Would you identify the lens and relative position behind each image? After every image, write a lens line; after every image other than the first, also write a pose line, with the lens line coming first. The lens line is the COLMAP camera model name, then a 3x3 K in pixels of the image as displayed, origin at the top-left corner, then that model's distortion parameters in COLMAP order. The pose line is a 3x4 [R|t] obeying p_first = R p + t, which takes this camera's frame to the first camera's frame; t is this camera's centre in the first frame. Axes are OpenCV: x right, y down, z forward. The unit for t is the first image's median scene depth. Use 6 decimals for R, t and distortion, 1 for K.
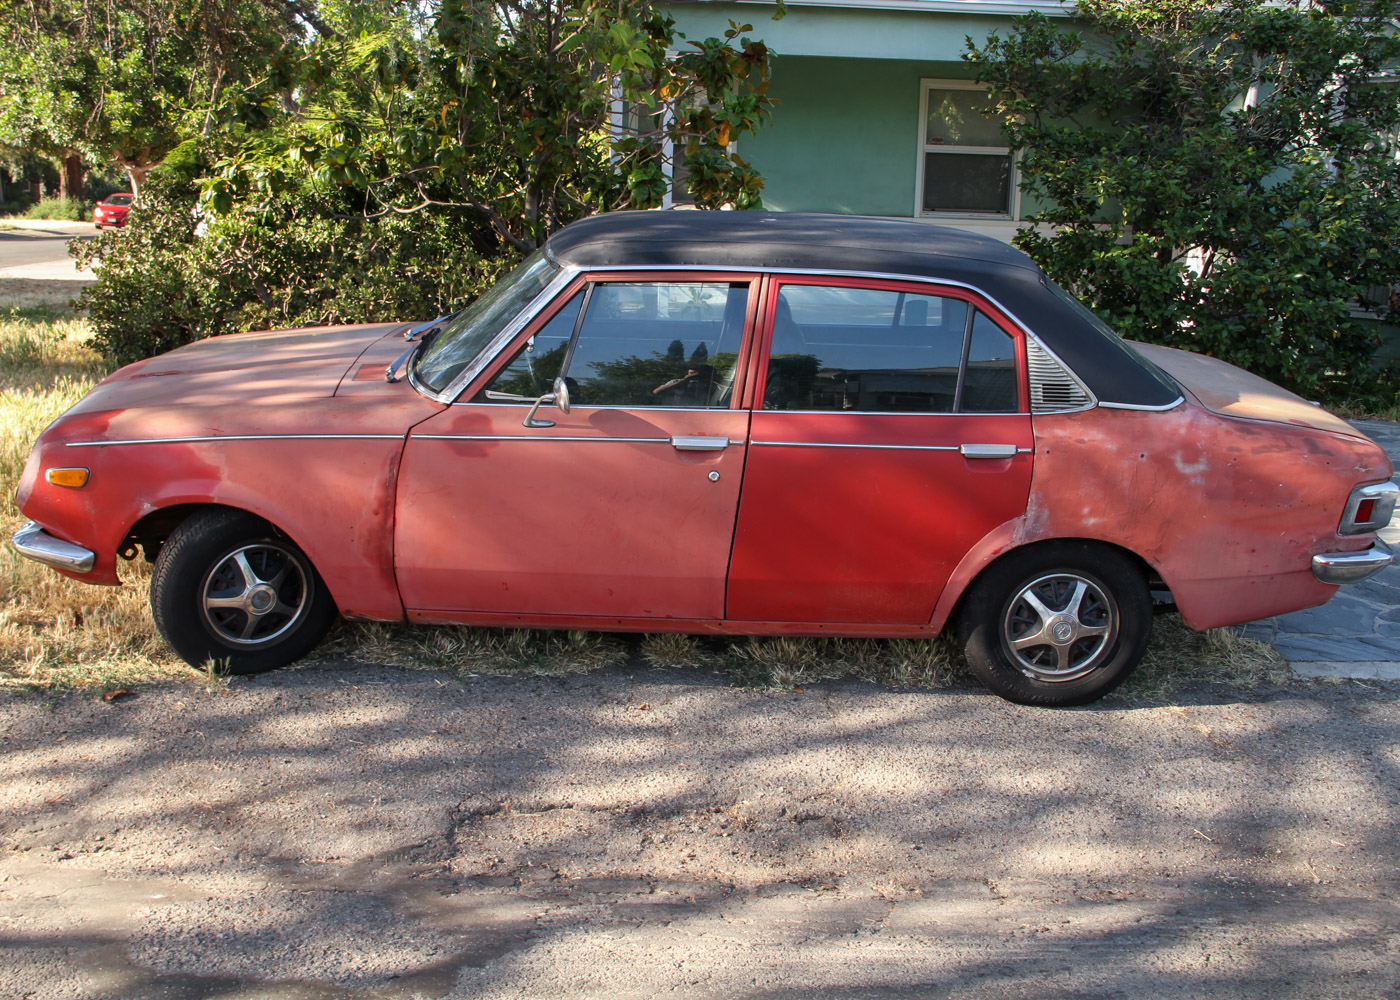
lens RADIAL K [[1368.1, 0, 701.4], [0, 1368.1, 447.6], [0, 0, 1]] dist [-0.083263, 0.001654]
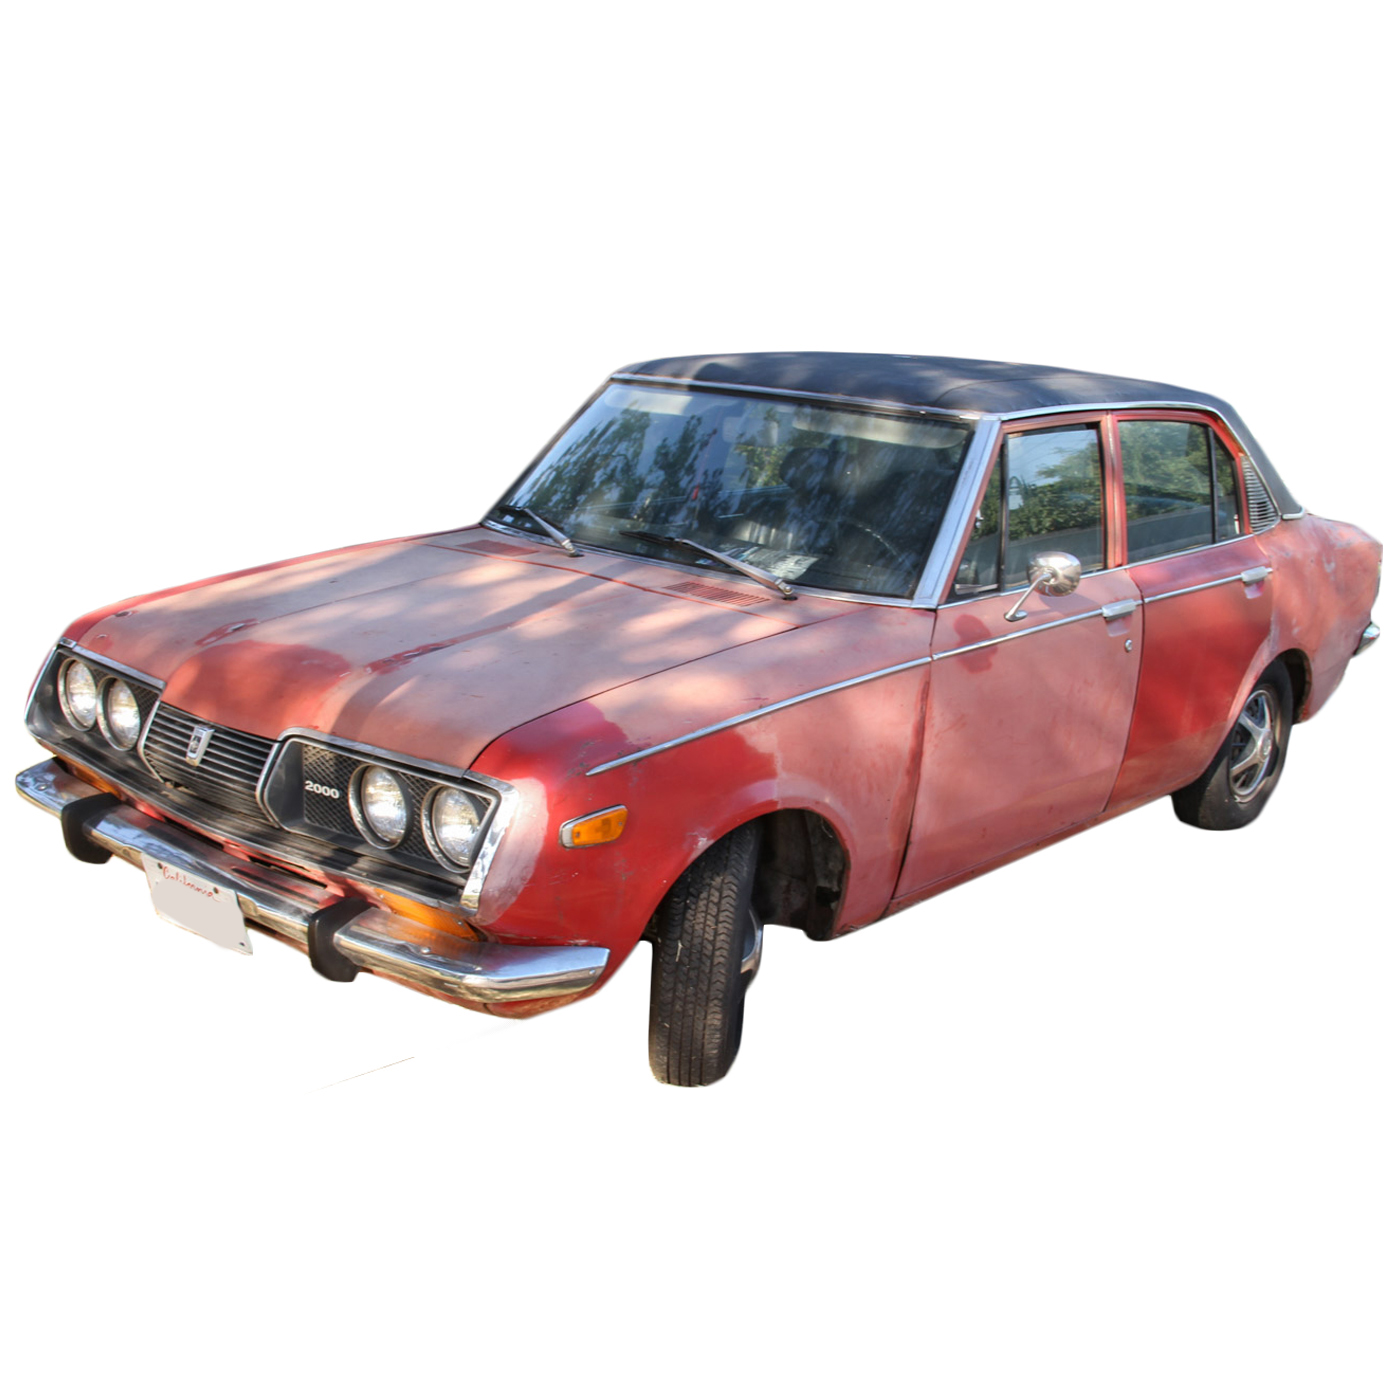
lens RADIAL K [[1671.5, 0, 702.9], [0, 1671.5, 731.1], [0, 0, 1]] dist [0.002209, 0.003180]
pose [[0.656237, -0.197519, 0.728244, -0.941504], [0.175313, 0.978631, 0.107452, -0.086298], [-0.733906, 0.057157, 0.676842, 0.476979]]
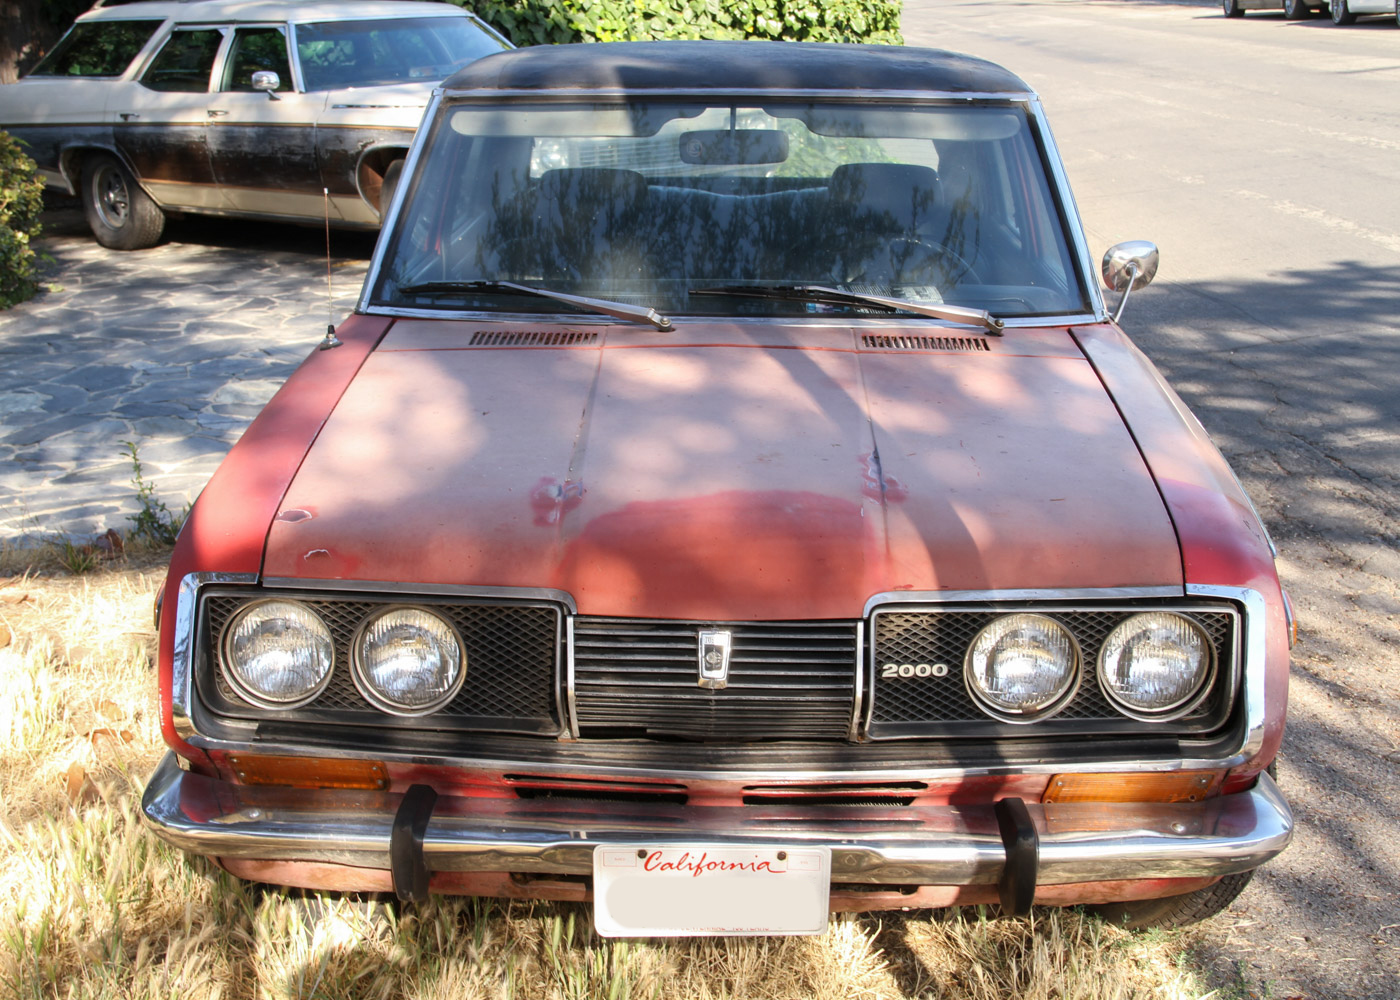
lens RADIAL K [[1994.8, 0, 700.0], [0, 1994.8, 500.0], [0, 0, 1]] dist [0.003778, 0.971801]
pose [[0.060598, -0.277308, 0.958868, -1.120809], [0.273650, 0.928443, 0.251215, -0.242479], [-0.959918, 0.247172, 0.132147, 1.080379]]
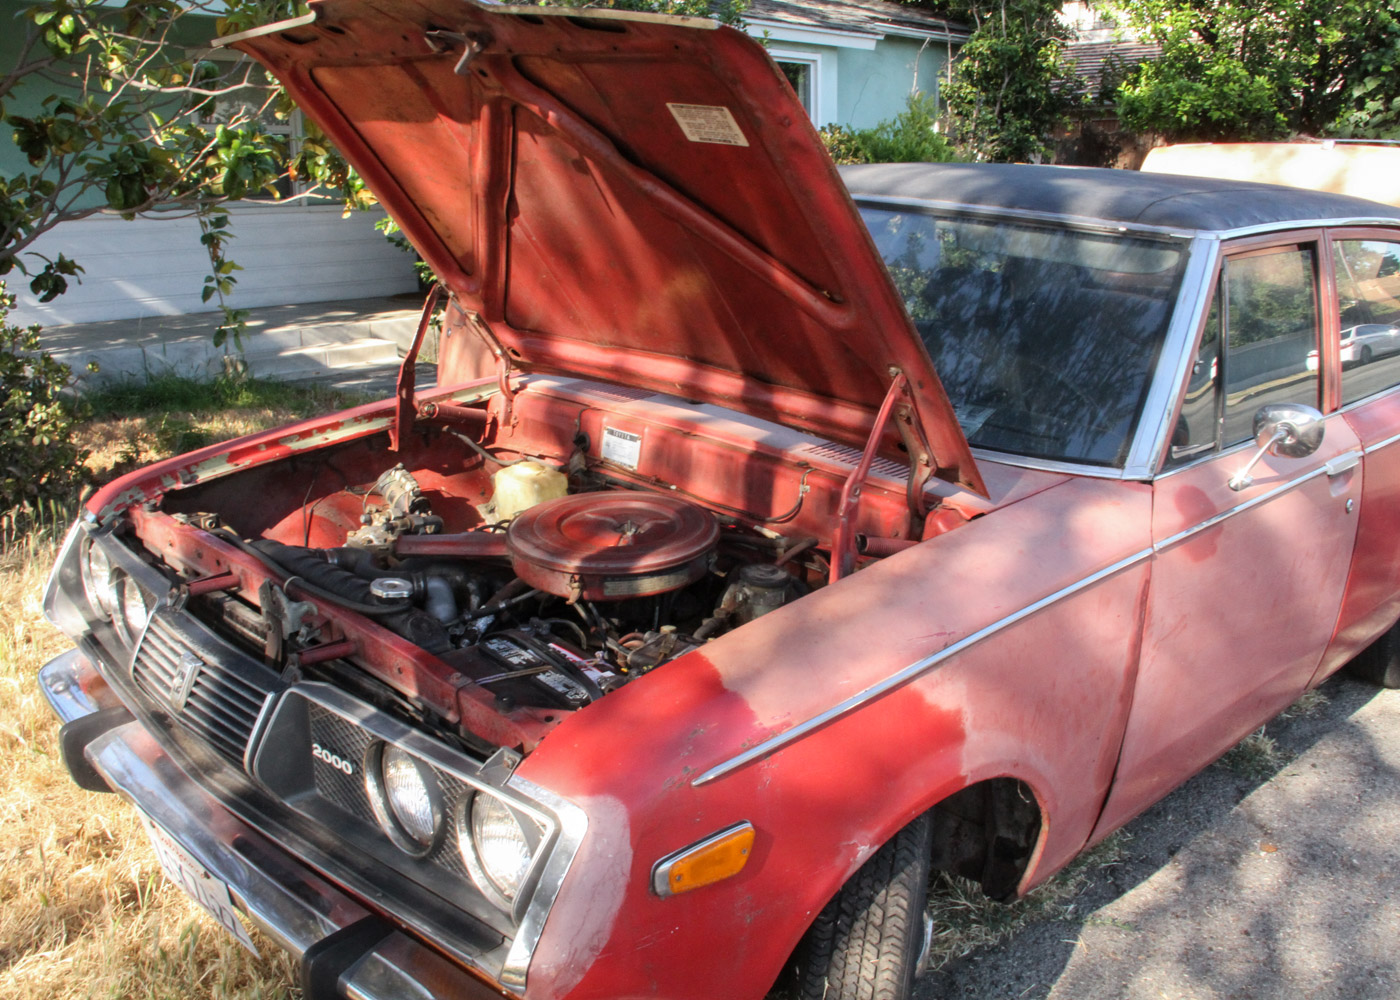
lens RADIAL K [[1307.0, 0, 723.9], [0, 1307.0, 486.7], [0, 0, 1]] dist [-0.161063, 0.231129]
pose [[0.710344, -0.197154, 0.675678, -0.685185], [0.170821, 0.979558, 0.106237, -0.118442], [-0.682811, 0.039955, 0.729502, 0.719417]]
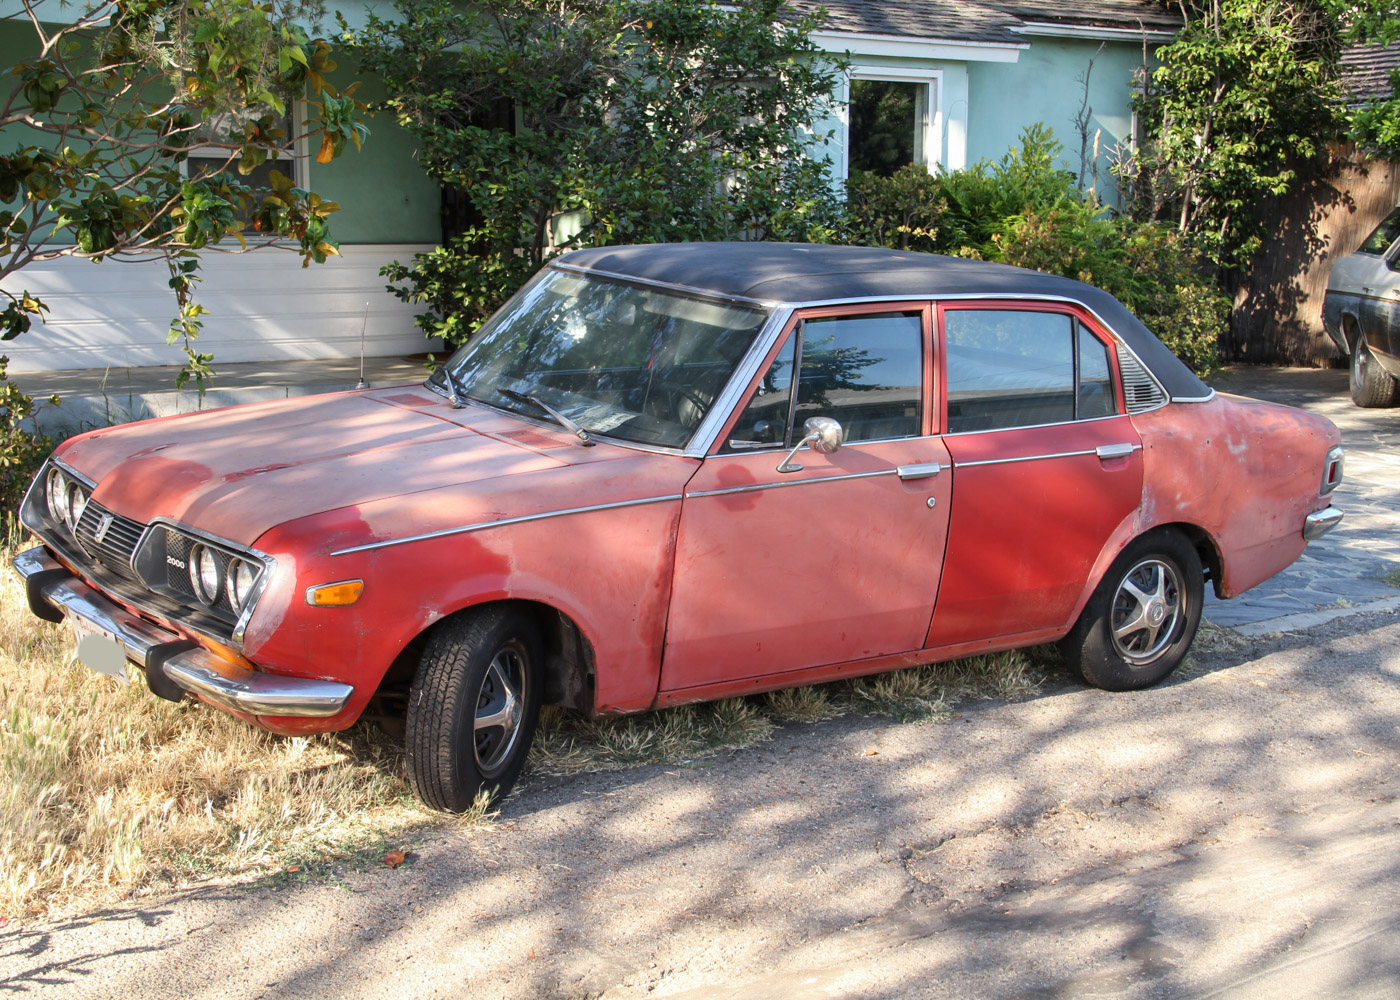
lens RADIAL K [[1994.8, 0, 700.0], [0, 1994.8, 500.0], [0, 0, 1]] dist [0.003778, 0.971801]
pose [[0.804658, -0.111031, 0.583264, -0.973269], [0.136064, 0.990700, 0.000881, -0.004974], [-0.577937, 0.078652, 0.812282, -0.093884]]
